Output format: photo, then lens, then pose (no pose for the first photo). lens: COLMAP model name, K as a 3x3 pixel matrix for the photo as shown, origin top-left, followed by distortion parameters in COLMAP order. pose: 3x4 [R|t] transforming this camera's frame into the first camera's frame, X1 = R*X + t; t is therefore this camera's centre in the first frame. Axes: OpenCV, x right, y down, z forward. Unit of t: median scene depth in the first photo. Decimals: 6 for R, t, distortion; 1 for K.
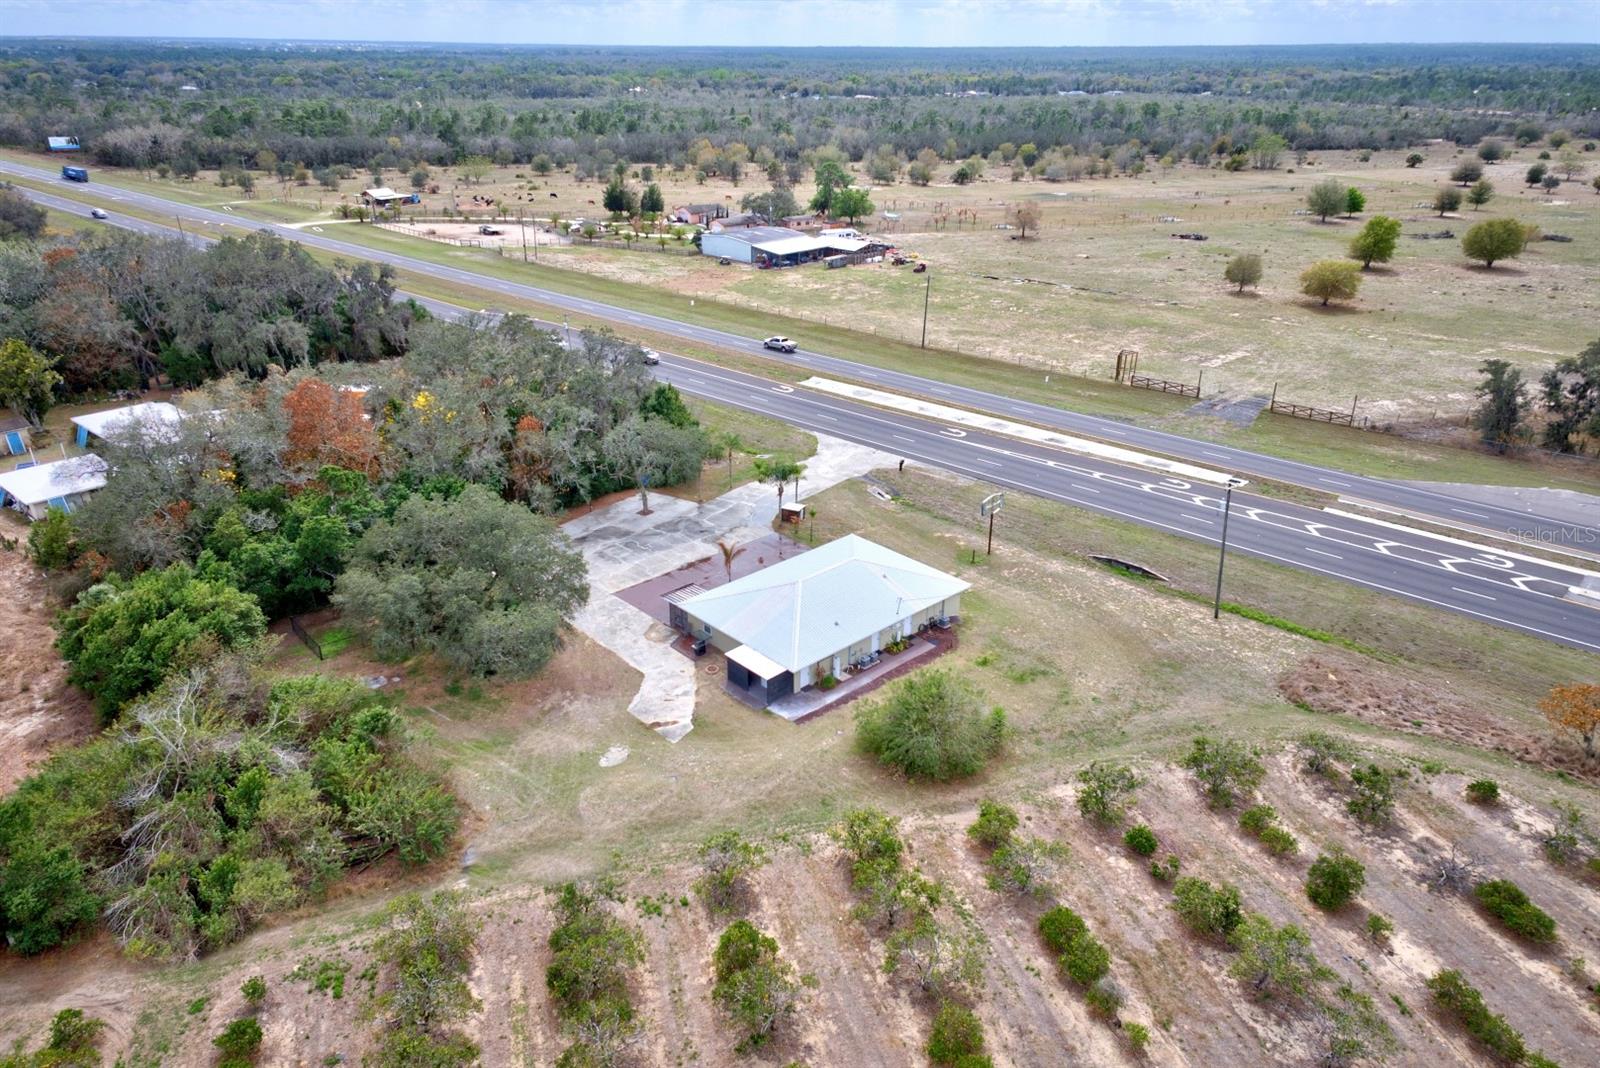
lens RADIAL K [[1077.2, 0, 794.5], [0, 1077.2, 533.5], [0, 0, 1]] dist [0.030102, -0.001662]
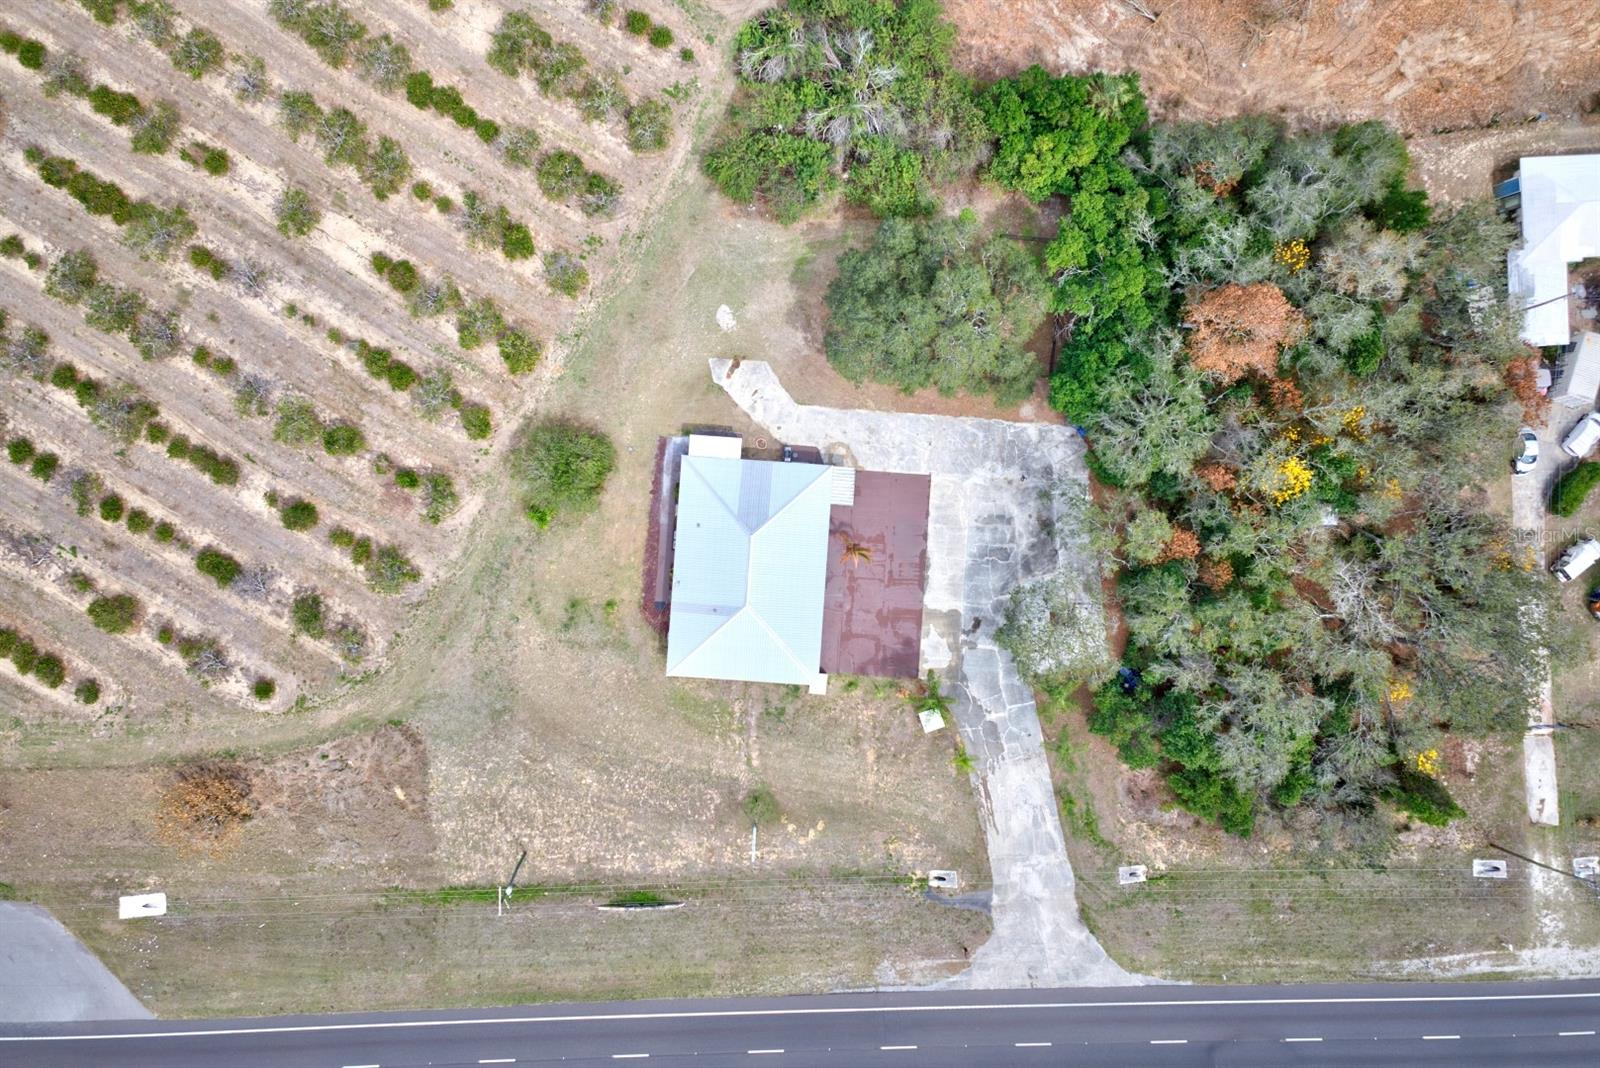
lens RADIAL K [[1077.2, 0, 794.5], [0, 1077.2, 533.5], [0, 0, 1]] dist [0.030102, -0.001662]
pose [[-0.727651, 0.685387, -0.027706, 0.001351], [-0.295584, -0.276851, 0.914321, -1.145772], [0.618994, 0.673497, 0.404040, 0.640087]]
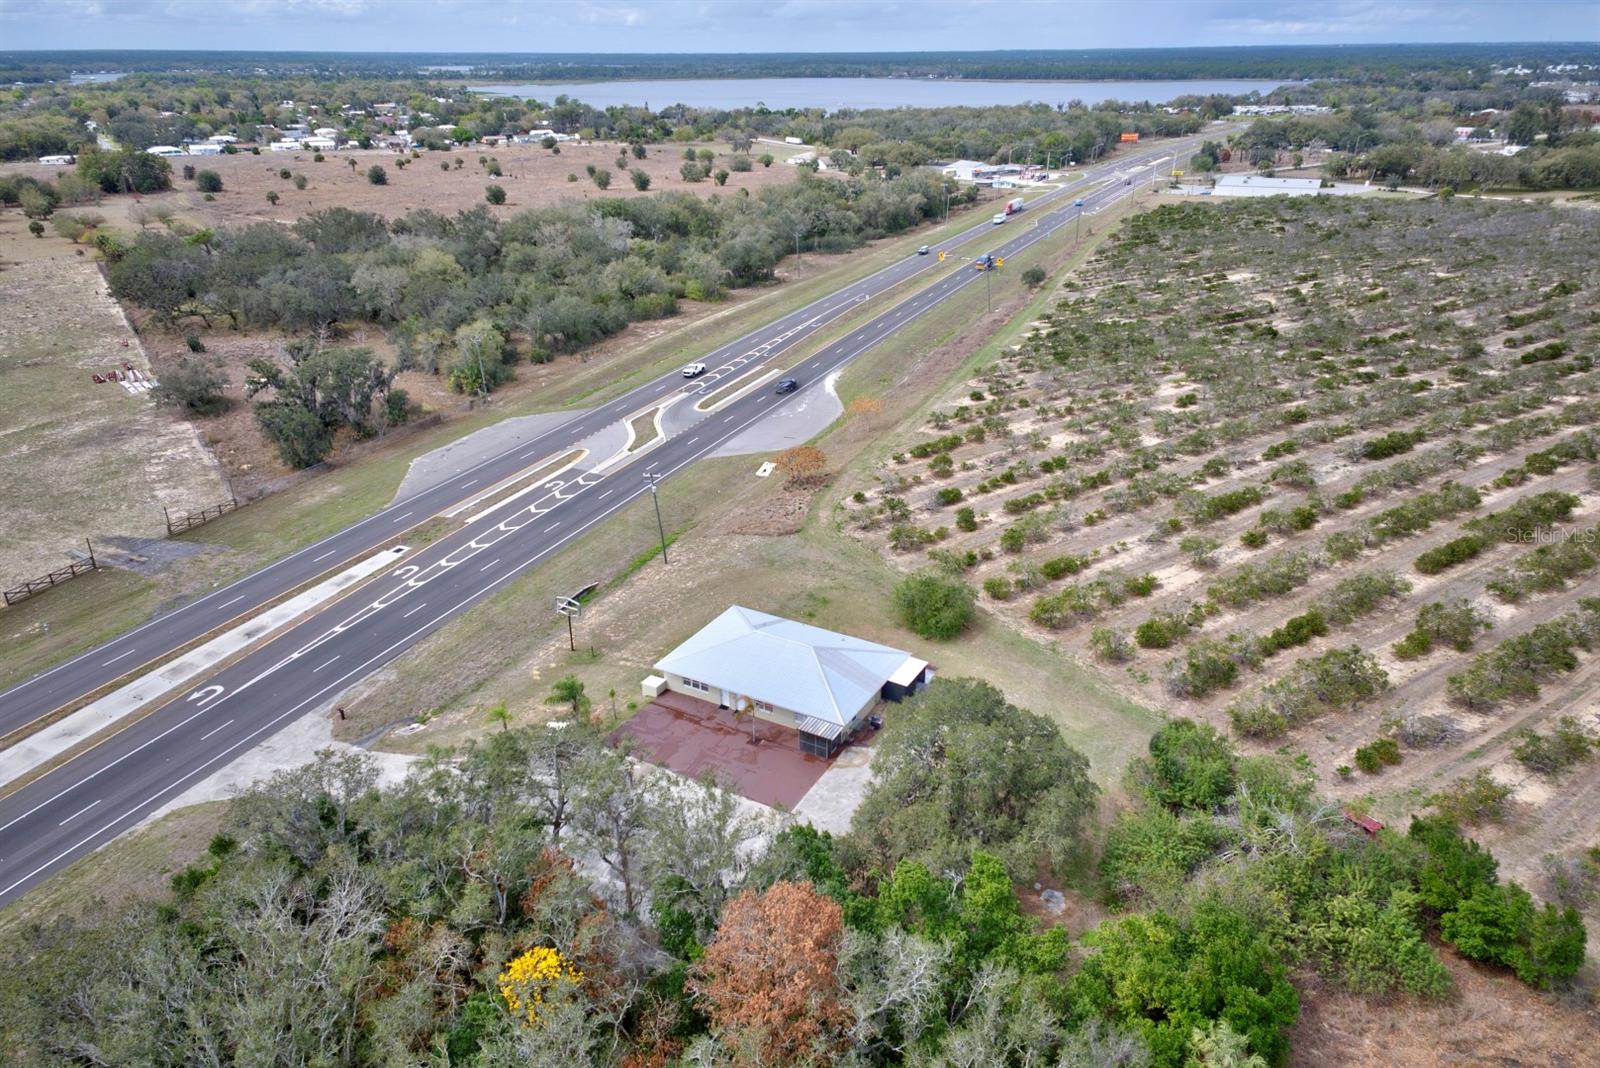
lens RADIAL K [[1077.2, 0, 794.5], [0, 1077.2, 533.5], [0, 0, 1]] dist [0.030102, -0.001662]
pose [[-0.297947, -0.387296, 0.872485, -1.100741], [0.396599, 0.781155, 0.482190, -0.710707], [-0.868295, 0.489693, -0.079141, 1.189451]]
